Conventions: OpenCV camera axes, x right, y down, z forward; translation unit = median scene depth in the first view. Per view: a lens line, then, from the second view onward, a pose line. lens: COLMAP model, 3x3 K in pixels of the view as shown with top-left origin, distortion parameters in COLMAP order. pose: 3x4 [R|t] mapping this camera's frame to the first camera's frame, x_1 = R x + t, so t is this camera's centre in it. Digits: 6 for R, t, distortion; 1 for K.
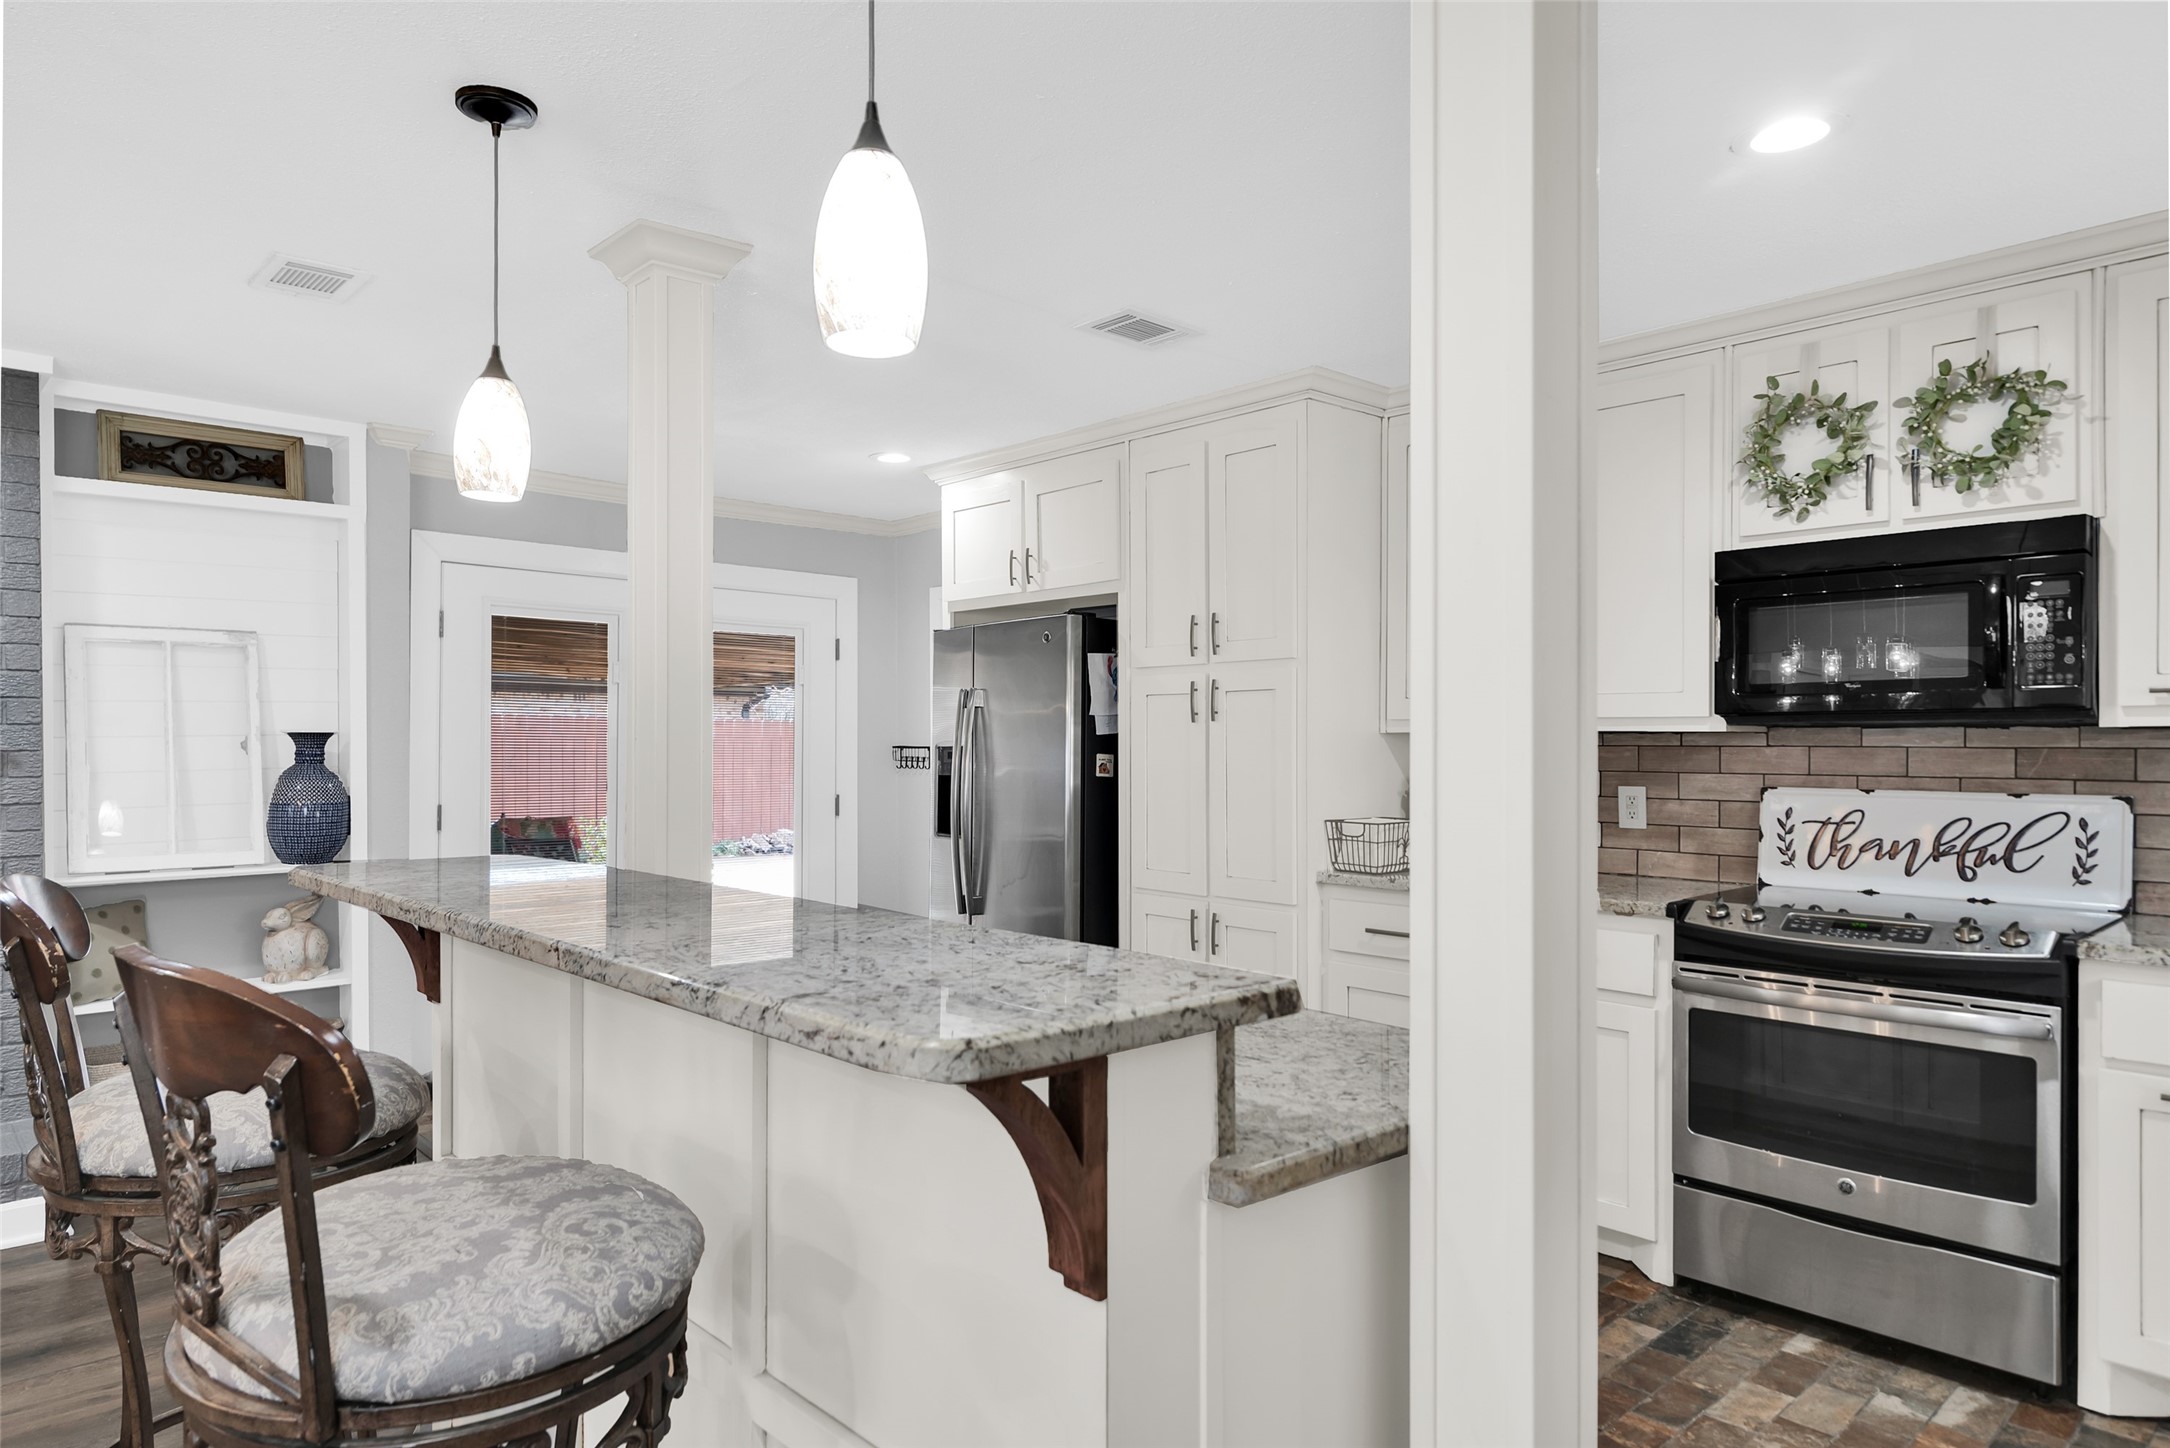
lens RADIAL K [[1290.8, 0, 1080.7], [0, 1290.8, 737.1], [0, 0, 1]] dist [-0.004096, -0.001248]
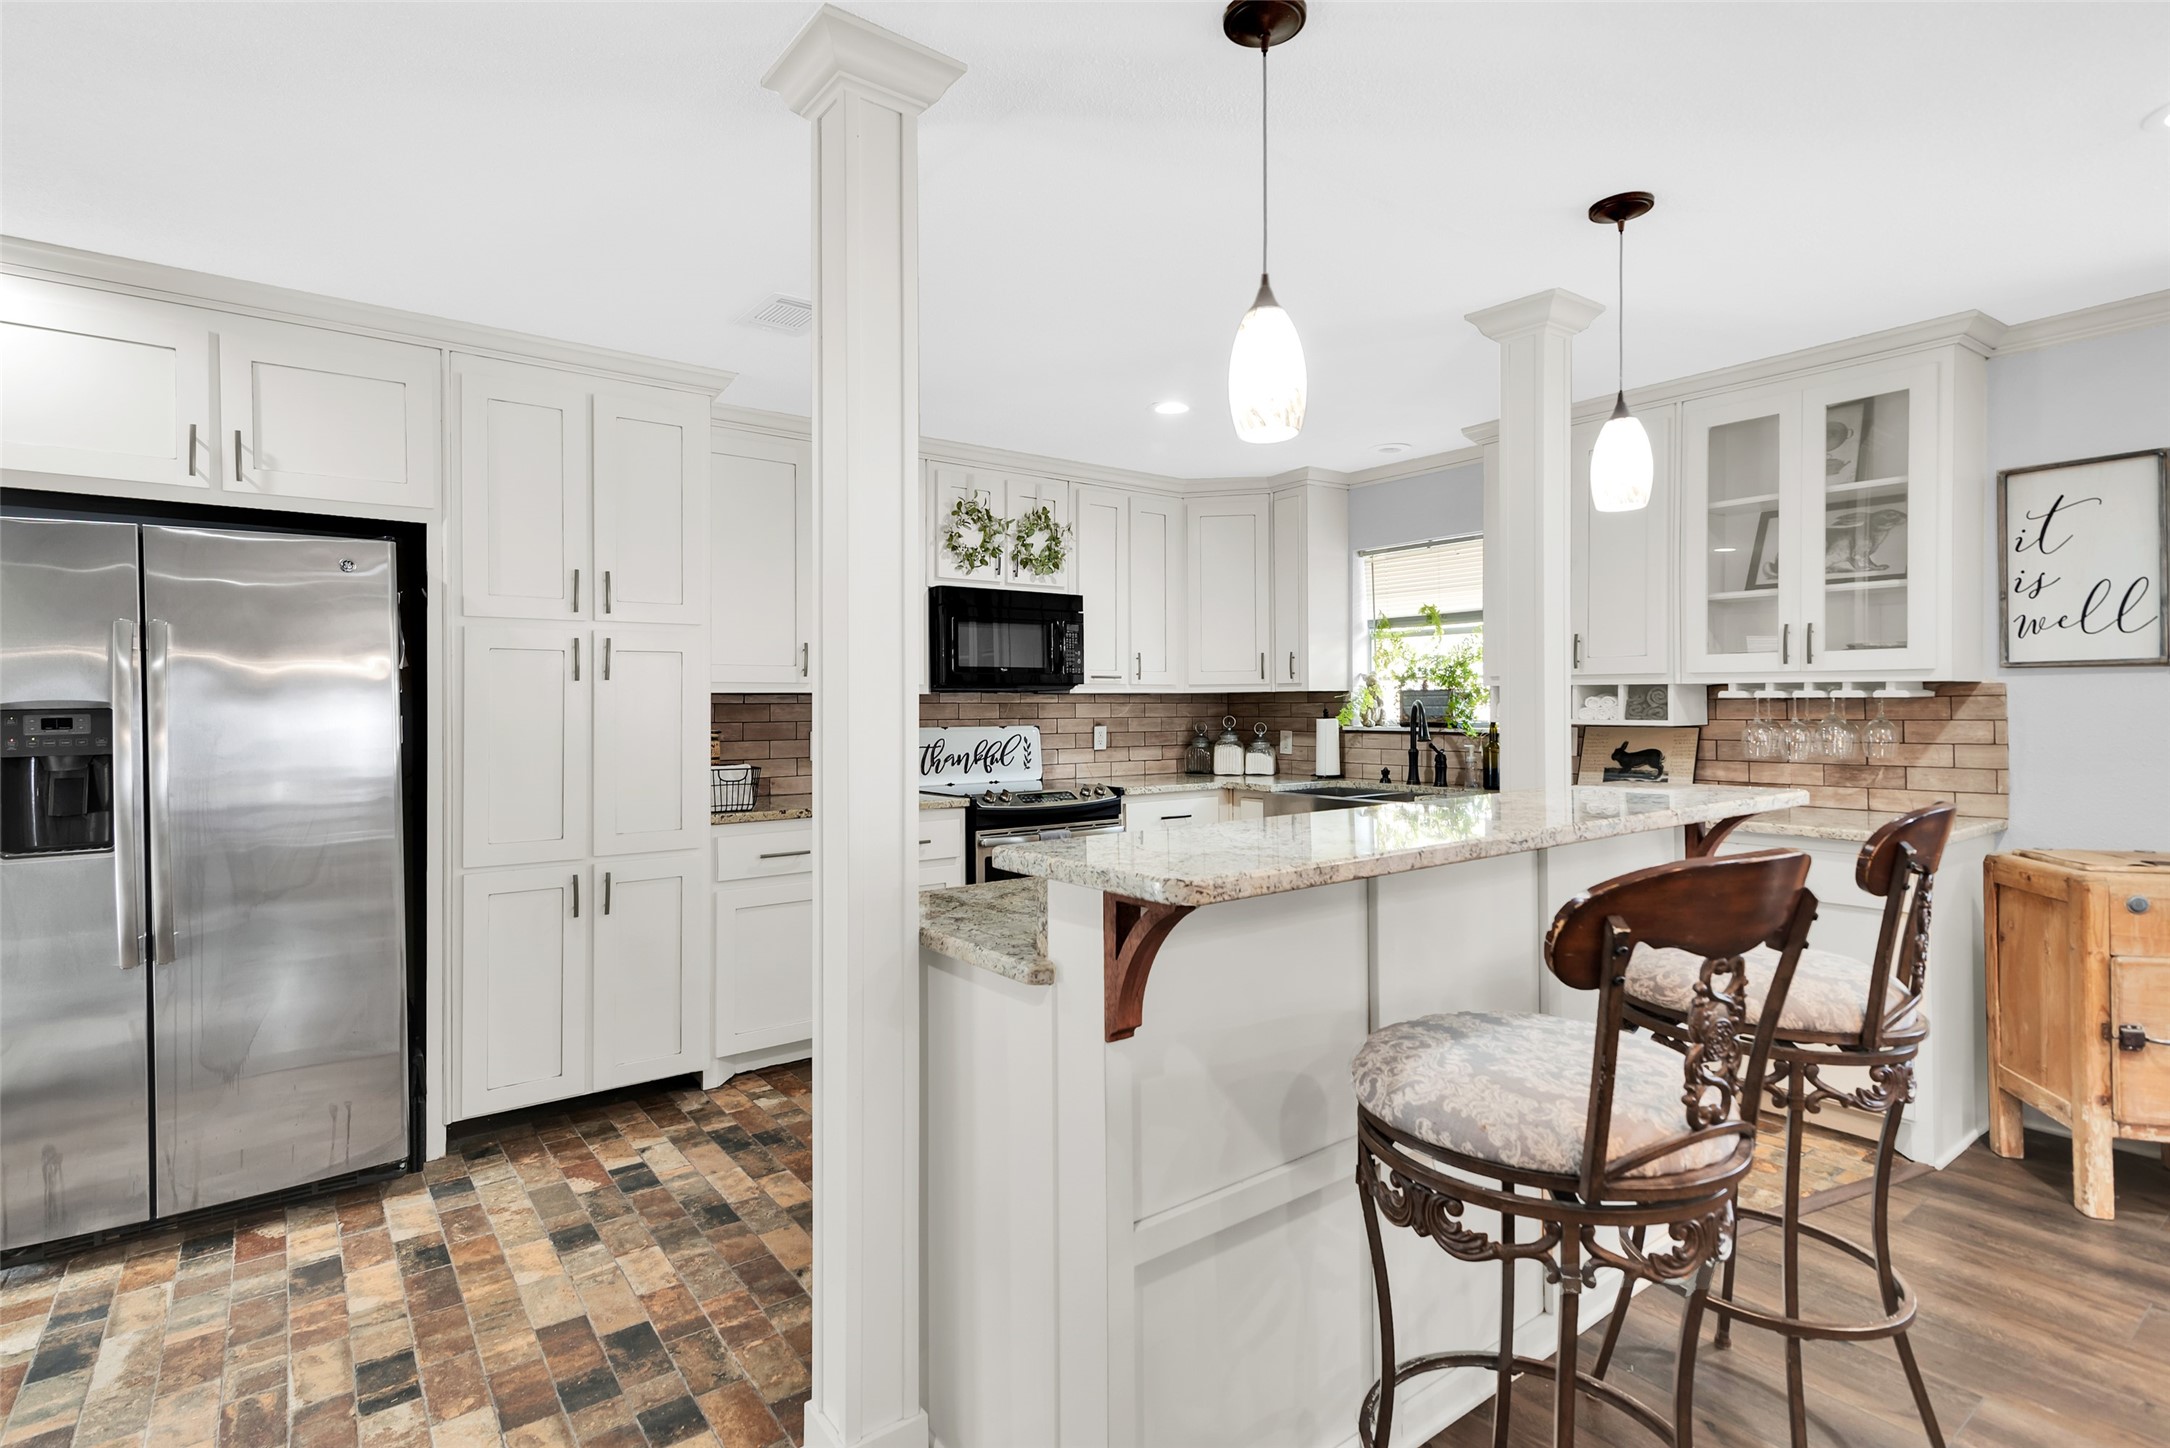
lens RADIAL K [[1051.8, 0, 1062.4], [0, 1051.8, 712.8], [0, 0, 1]] dist [0.007197, 0.000309]
pose [[0.105052, -0.011030, 0.994406, -0.863746], [0.000103, 0.999939, 0.011080, 0.004906], [-0.994467, -0.001062, 0.105046, 0.725357]]
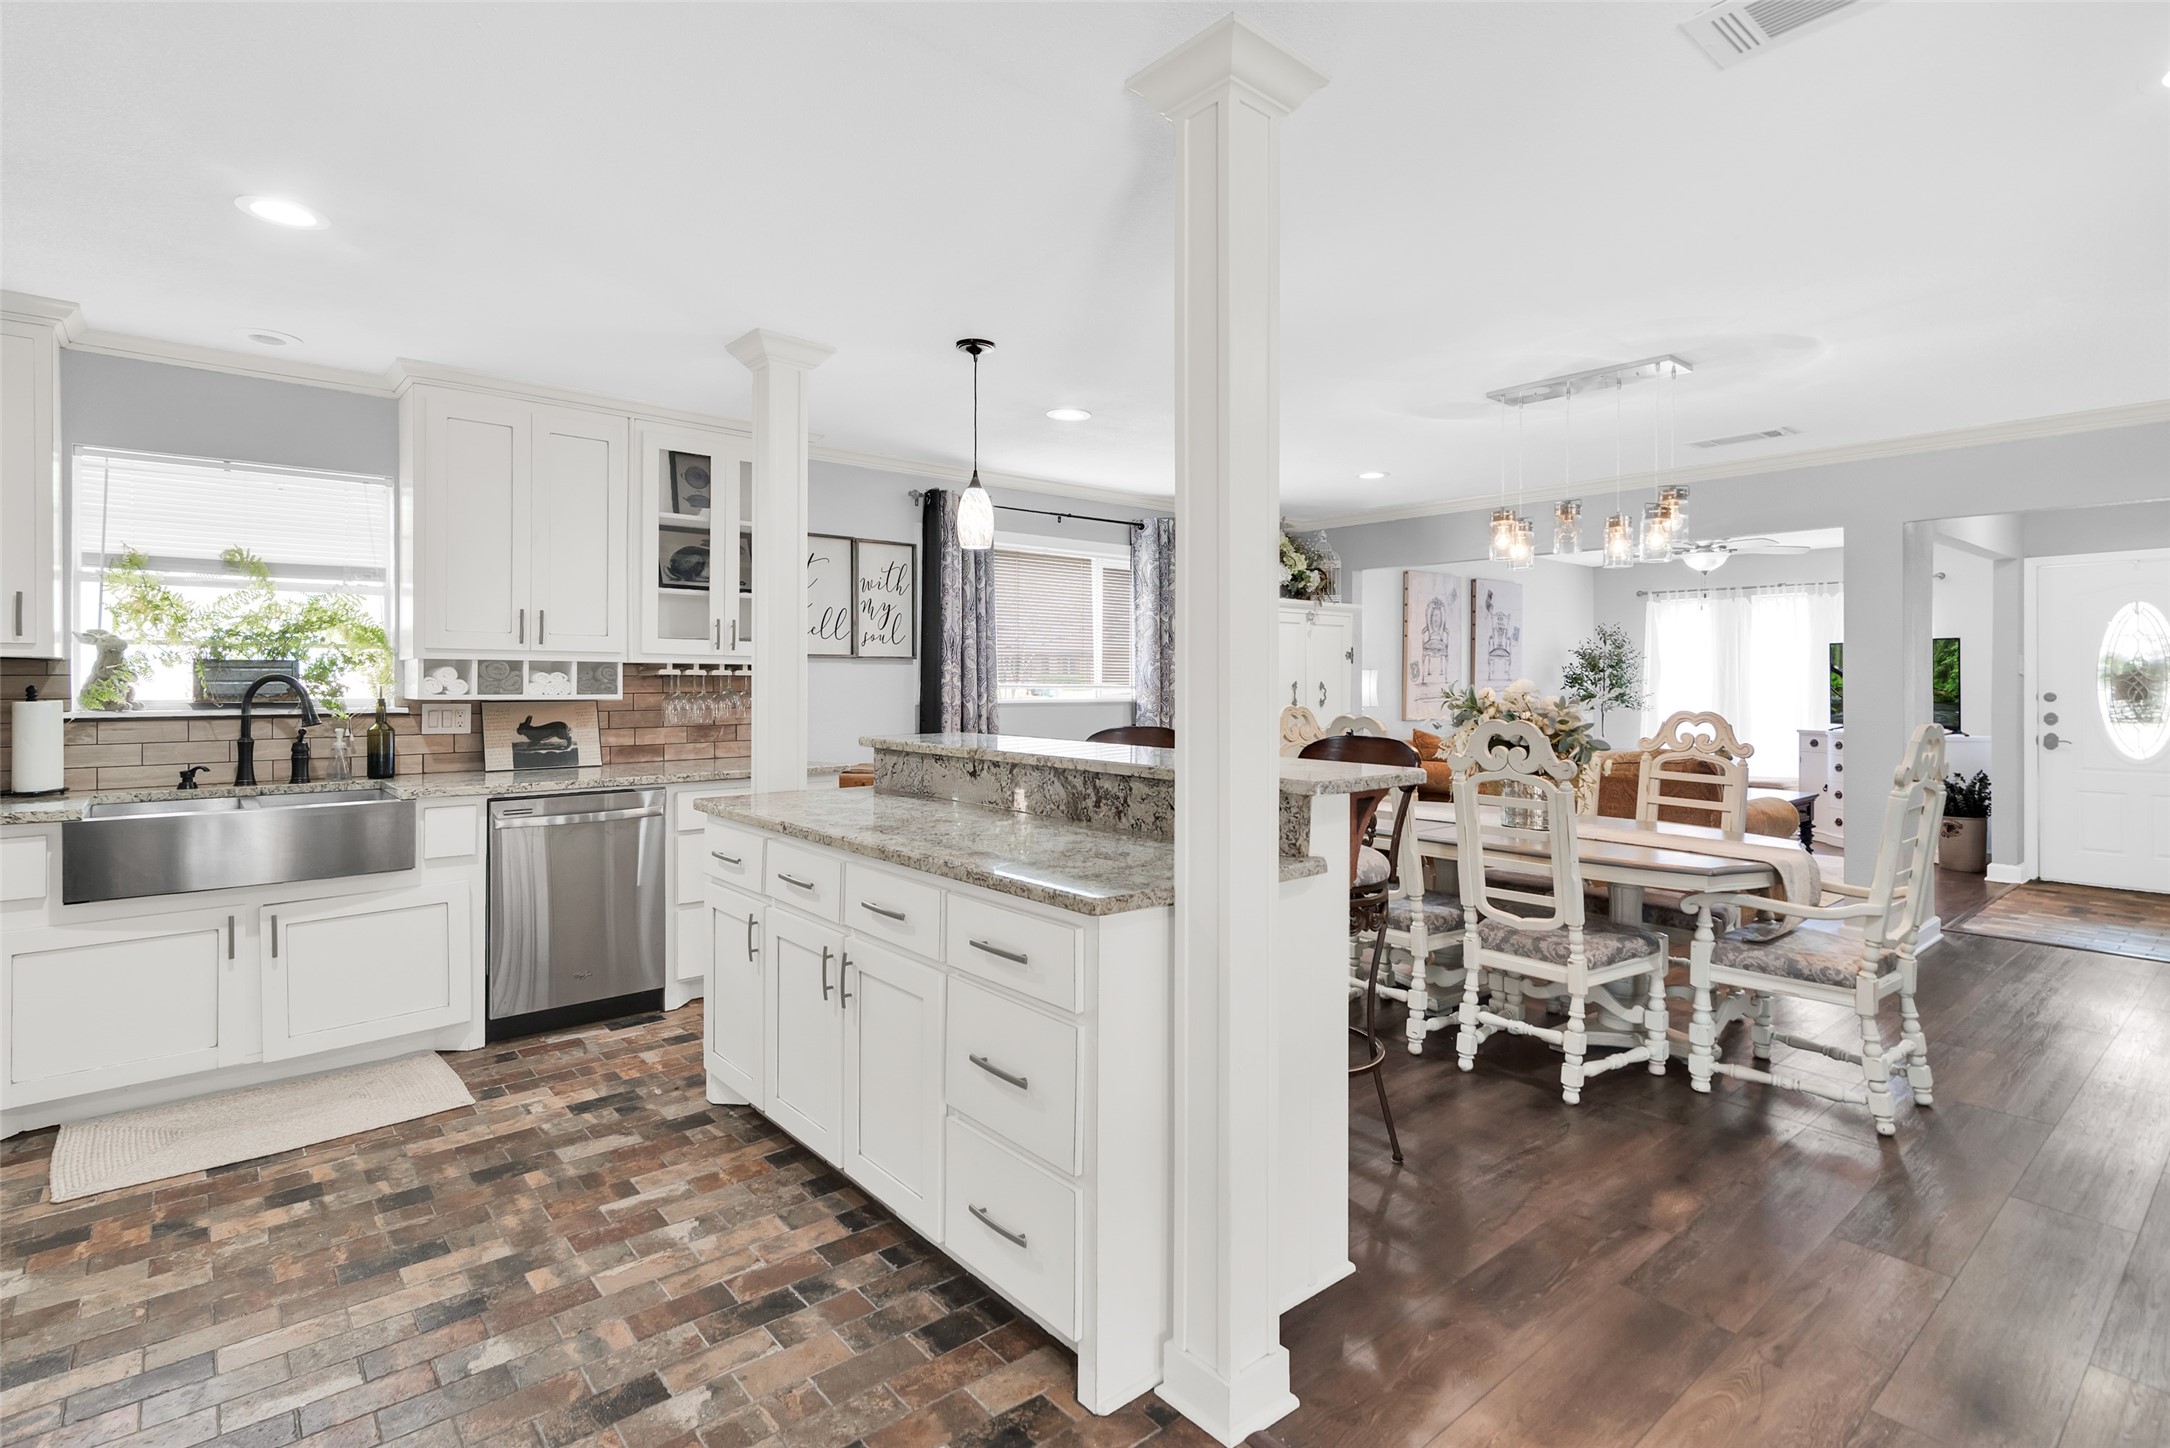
lens RADIAL K [[1051.8, 0, 1076.1], [0, 1051.8, 670.6], [0, 0, 1]] dist [0.007197, 0.000309]
pose [[-0.999170, -0.004109, 0.040527, -0.227667], [-0.004621, 0.999911, -0.012548, 0.010390], [-0.040472, -0.012725, -0.999100, 1.523723]]
